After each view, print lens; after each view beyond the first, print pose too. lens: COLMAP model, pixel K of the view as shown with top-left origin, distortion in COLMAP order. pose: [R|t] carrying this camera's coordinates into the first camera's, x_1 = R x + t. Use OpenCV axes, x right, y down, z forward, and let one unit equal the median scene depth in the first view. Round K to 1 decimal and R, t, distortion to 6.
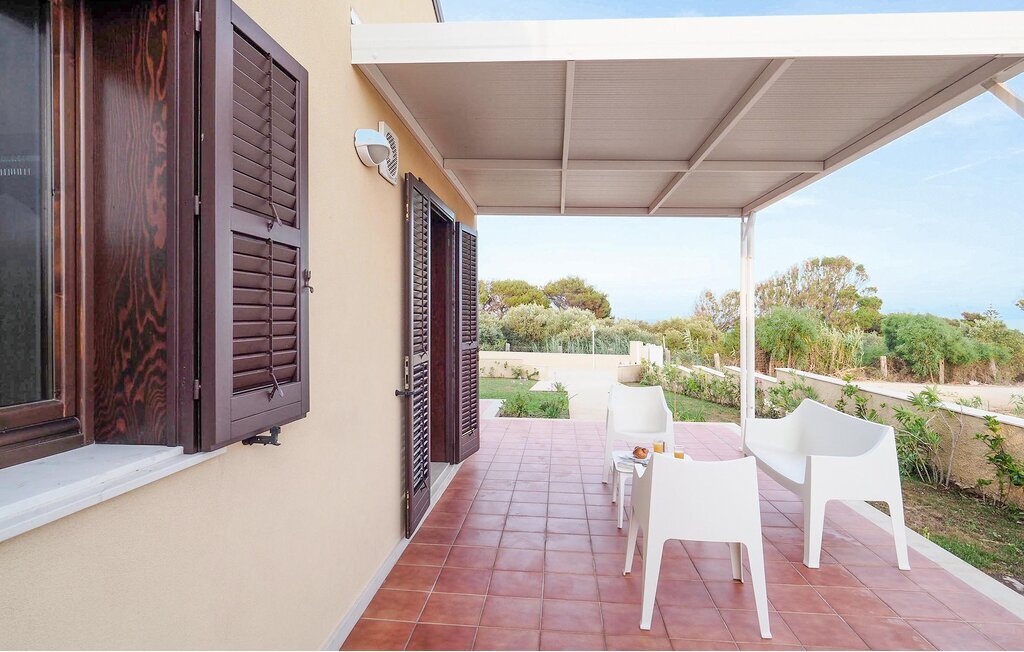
lens RADIAL K [[557.6, 0, 513.3], [0, 557.6, 319.7], [0, 0, 1]] dist [-0.002483, -0.000367]
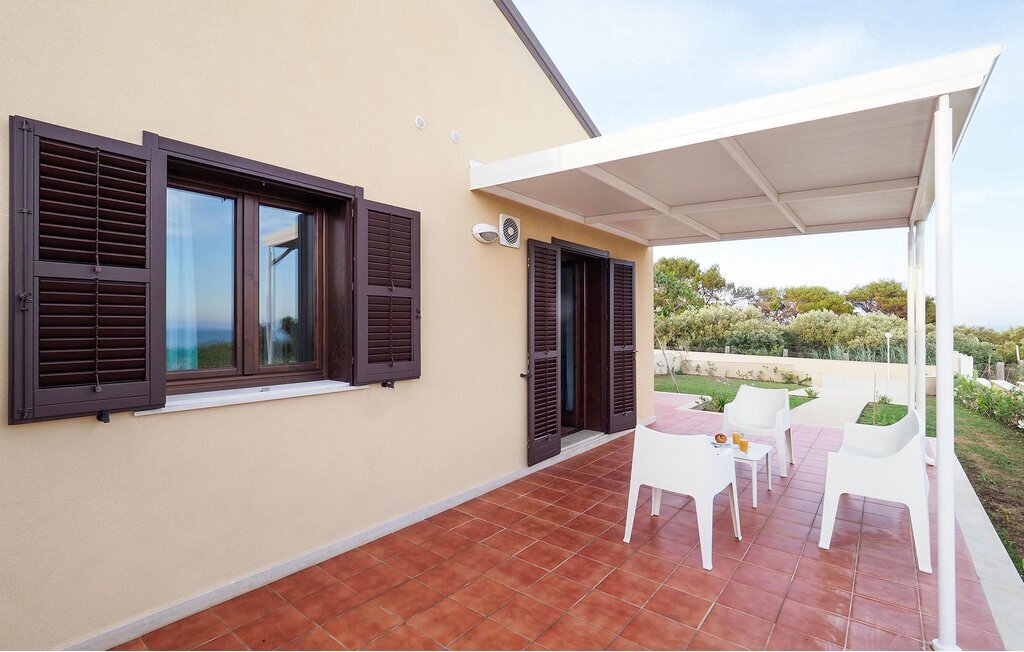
lens RADIAL K [[476.8, 0, 512.0], [0, 476.8, 326.0], [0, 0, 1]] dist [-0.000669, -0.000446]
pose [[0.836283, 0.003070, -0.548290, 0.429627], [-0.002024, 0.999995, 0.002512, -0.012891], [0.548295, -0.000991, 0.836285, -0.142134]]
